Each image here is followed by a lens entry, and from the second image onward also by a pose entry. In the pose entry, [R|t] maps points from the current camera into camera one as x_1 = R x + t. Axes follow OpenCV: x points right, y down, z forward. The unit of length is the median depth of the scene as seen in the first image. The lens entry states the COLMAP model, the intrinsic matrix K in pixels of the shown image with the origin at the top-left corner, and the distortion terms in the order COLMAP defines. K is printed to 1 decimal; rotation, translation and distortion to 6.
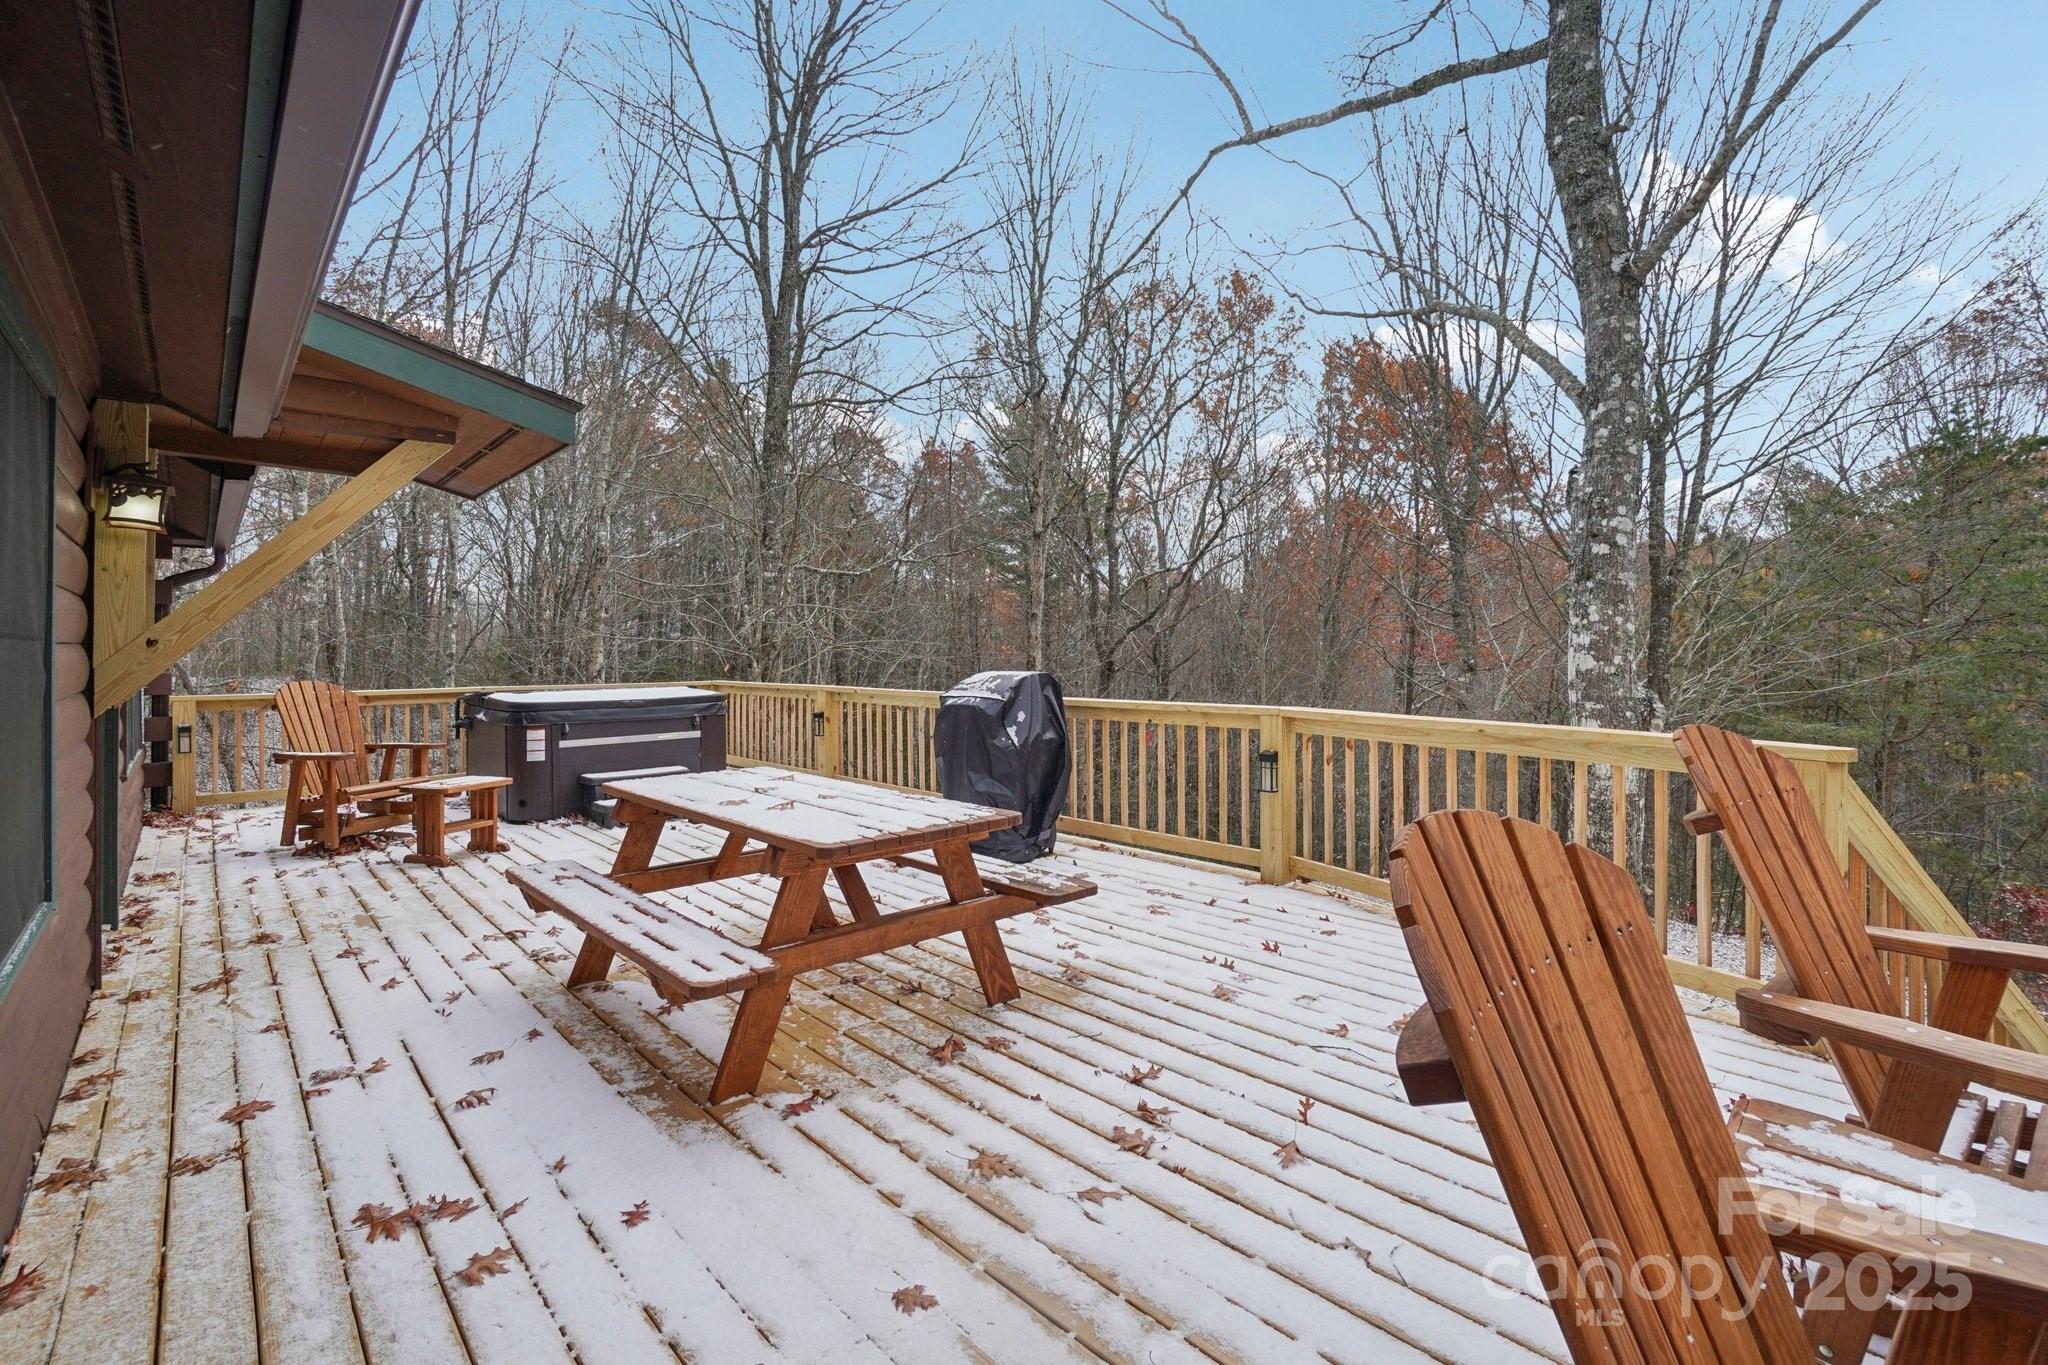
lens RADIAL K [[903.6, 0, 1020.7], [0, 903.6, 659.4], [0, 0, 1]] dist [-0.058179, 0.019043]
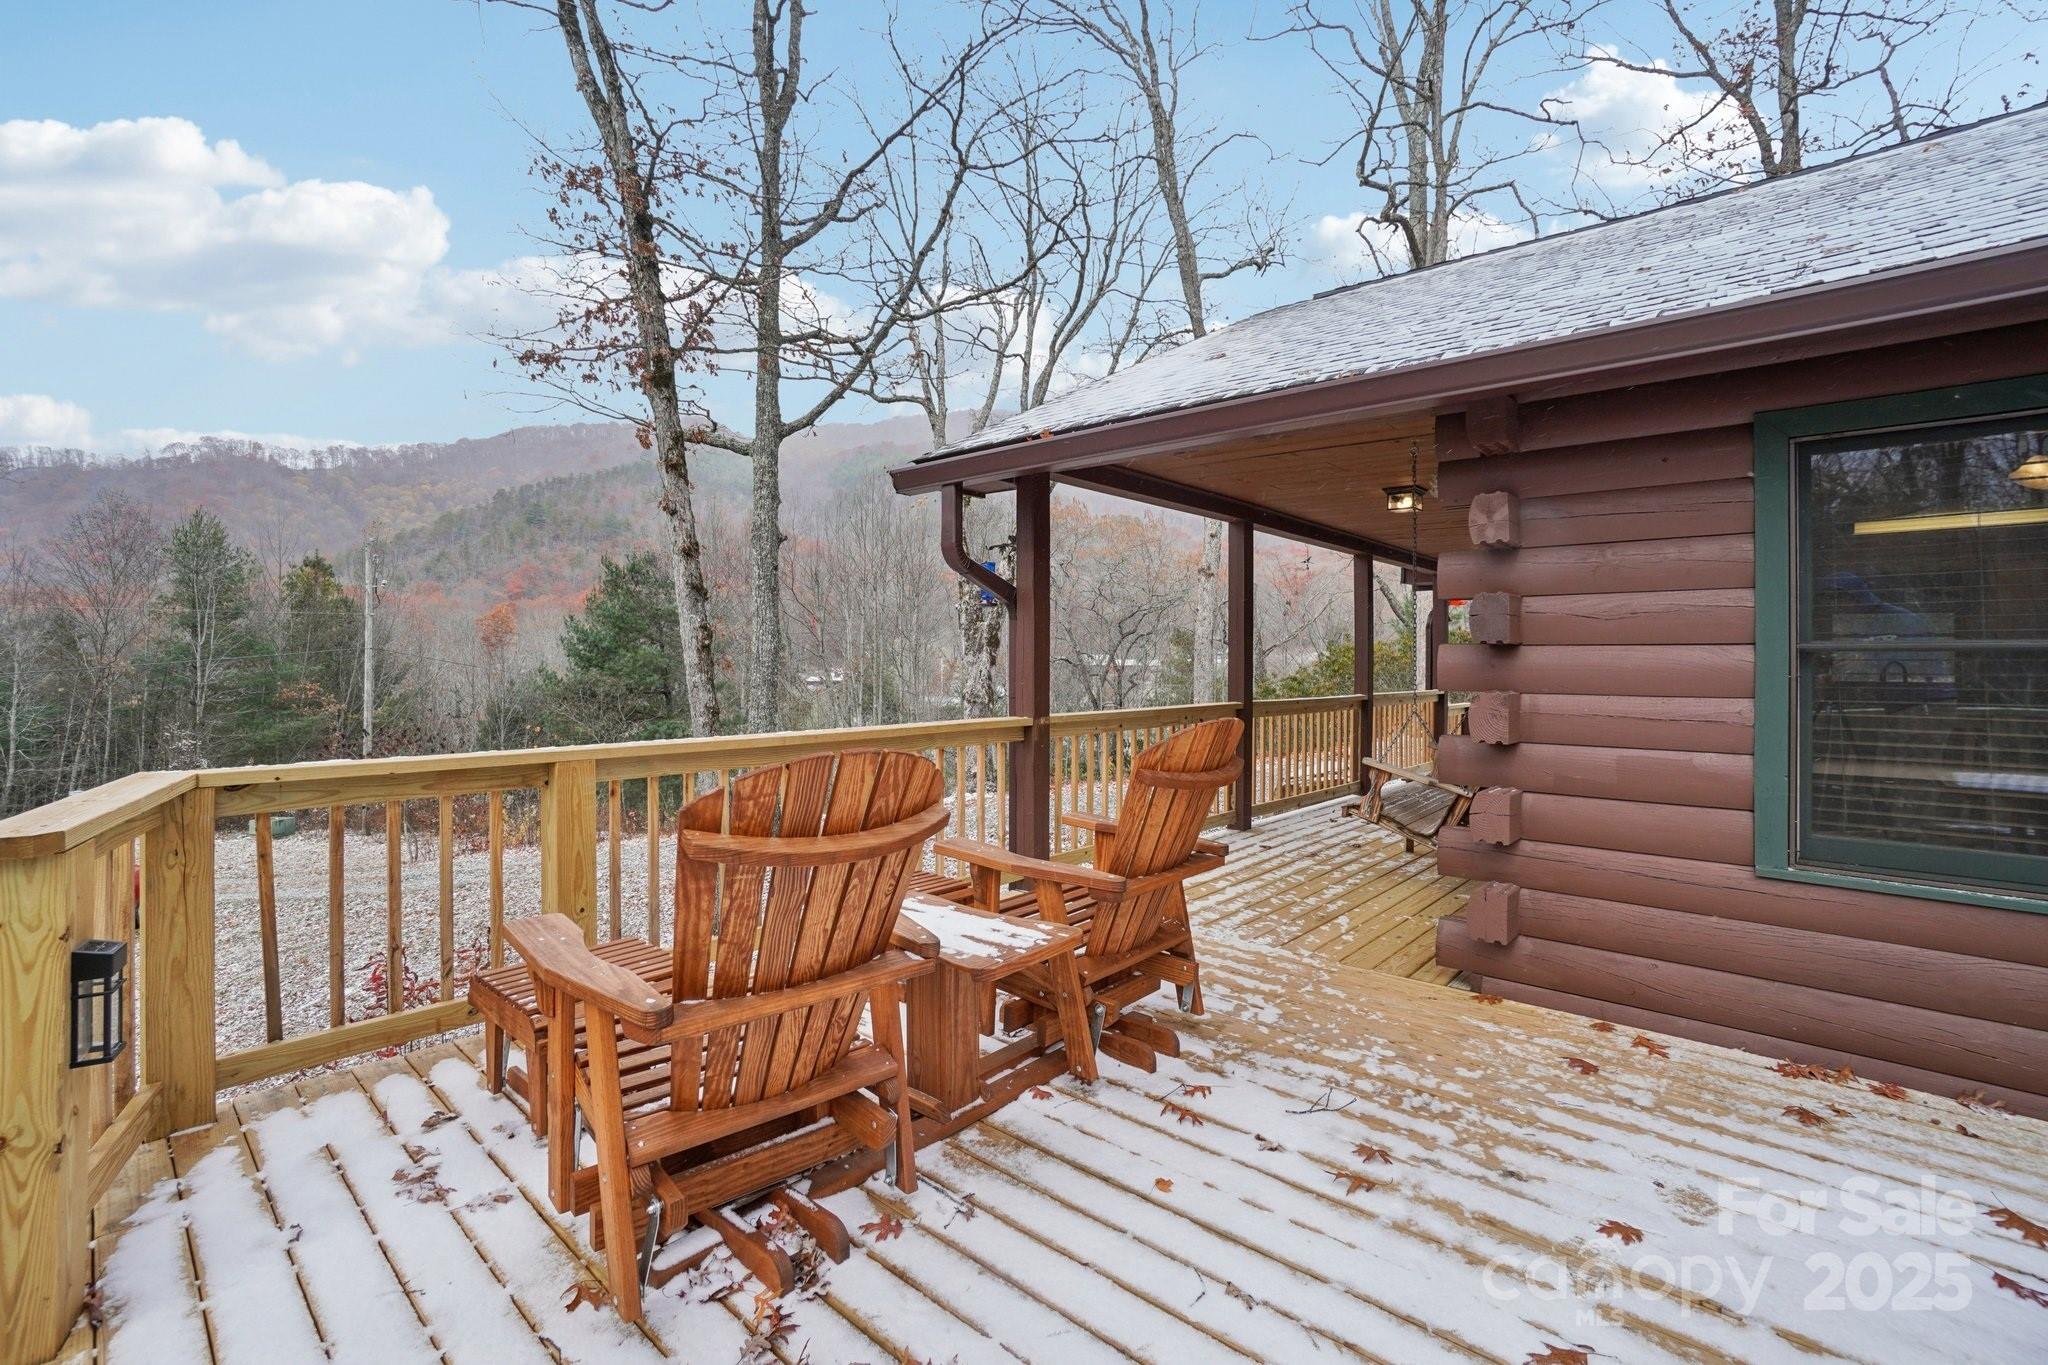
lens RADIAL K [[905.2, 0, 1024.9], [0, 905.2, 664.1], [0, 0, 1]] dist [-0.058462, 0.019686]
pose [[-0.995428, 0.001319, -0.095508, 0.529738], [-0.000158, 0.999880, 0.015461, -0.012090], [0.095517, 0.015406, -0.995309, 1.443280]]
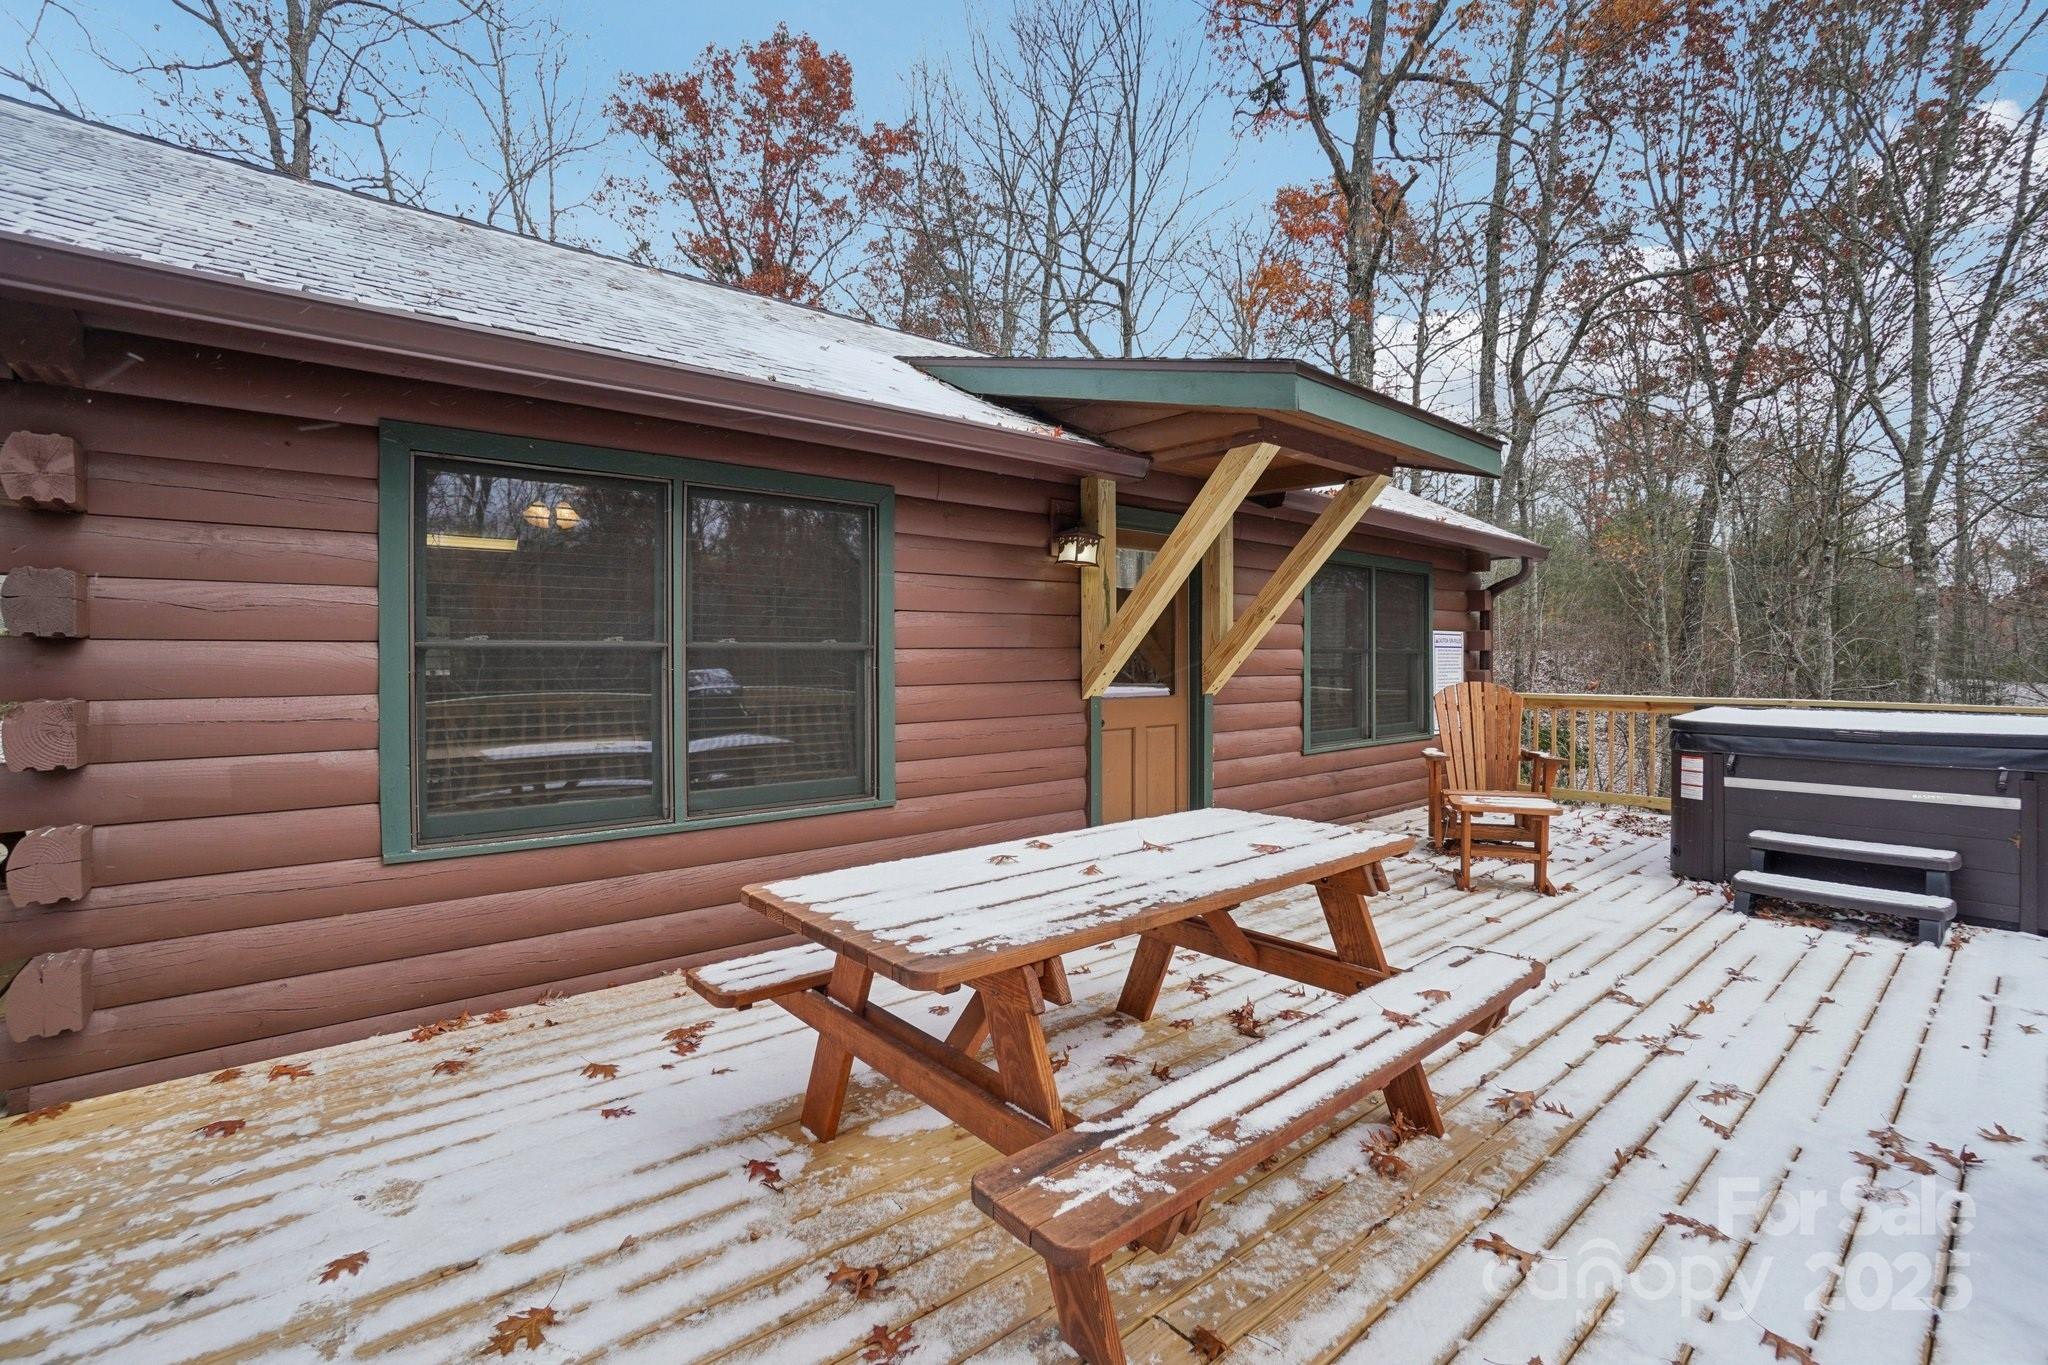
lens RADIAL K [[905.2, 0, 1024.9], [0, 905.2, 664.1], [0, 0, 1]] dist [-0.058462, 0.019686]
pose [[-0.045721, 0.011962, -0.998883, 0.623486], [-0.008082, 0.999891, 0.012344, -0.011827], [0.998922, 0.008637, -0.045619, 1.323135]]
